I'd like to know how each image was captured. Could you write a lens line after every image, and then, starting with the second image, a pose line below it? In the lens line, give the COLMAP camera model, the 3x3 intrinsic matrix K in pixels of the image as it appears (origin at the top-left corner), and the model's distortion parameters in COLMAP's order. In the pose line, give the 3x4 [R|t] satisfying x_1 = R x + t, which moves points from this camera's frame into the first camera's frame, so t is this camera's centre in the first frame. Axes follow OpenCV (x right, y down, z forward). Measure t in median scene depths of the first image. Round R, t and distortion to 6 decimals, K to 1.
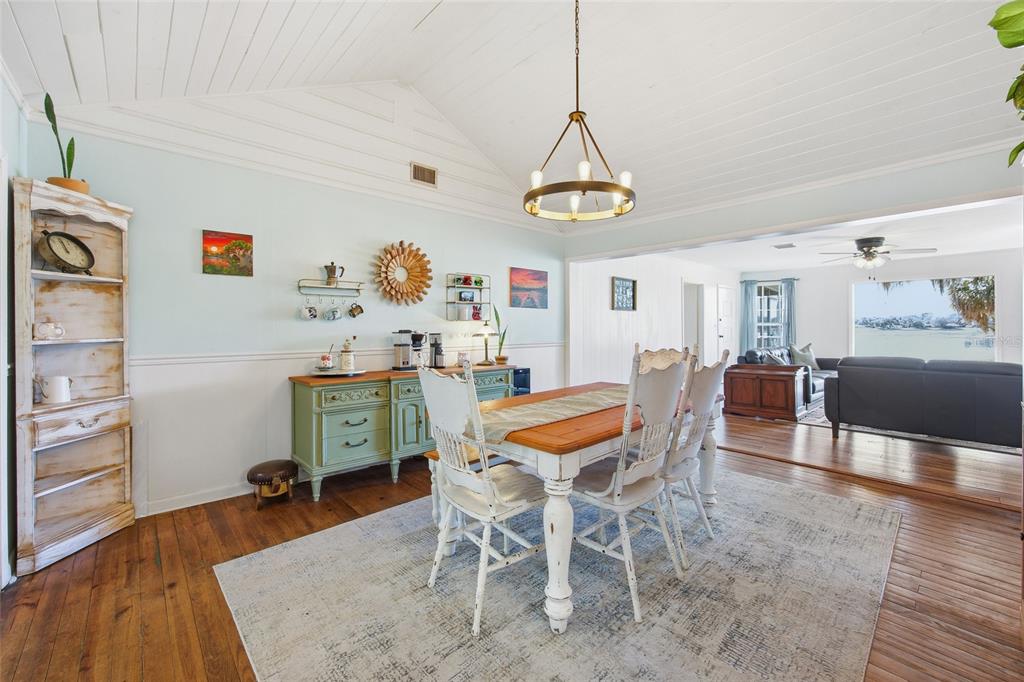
lens RADIAL K [[412.5, 0, 513.9], [0, 412.5, 329.5], [0, 0, 1]] dist [-0.000498, -0.000046]
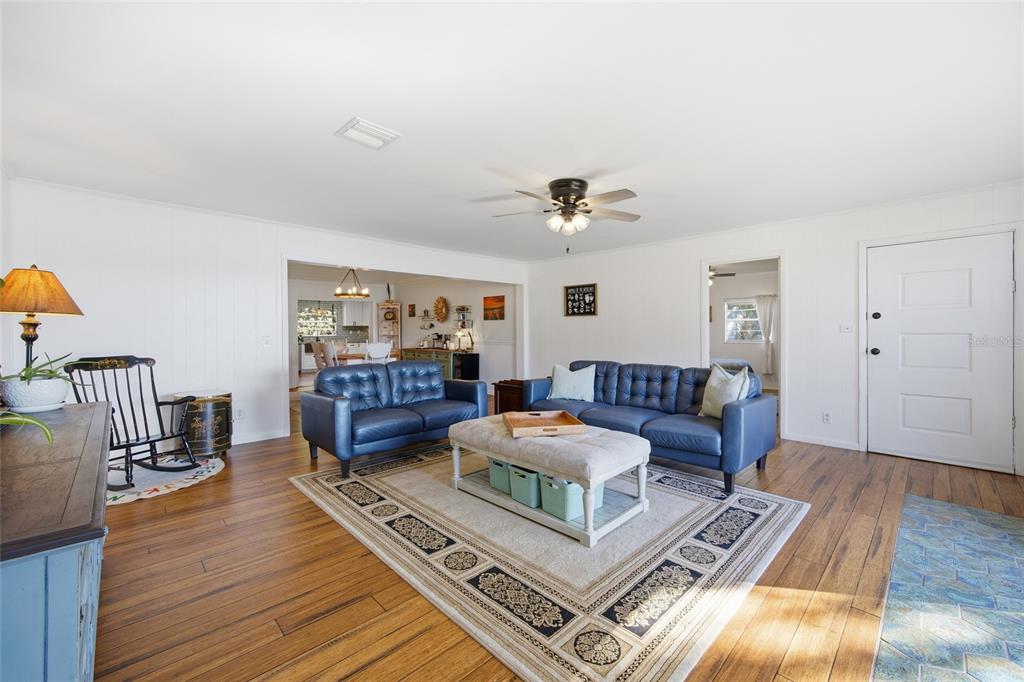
lens RADIAL K [[412.5, 0, 513.9], [0, 412.5, 329.5], [0, 0, 1]] dist [-0.000498, -0.000046]
pose [[0.022007, -0.002779, -0.999754, 1.663090], [-0.005025, 0.999983, -0.002890, -0.010722], [0.999745, 0.005088, 0.021992, 1.039010]]
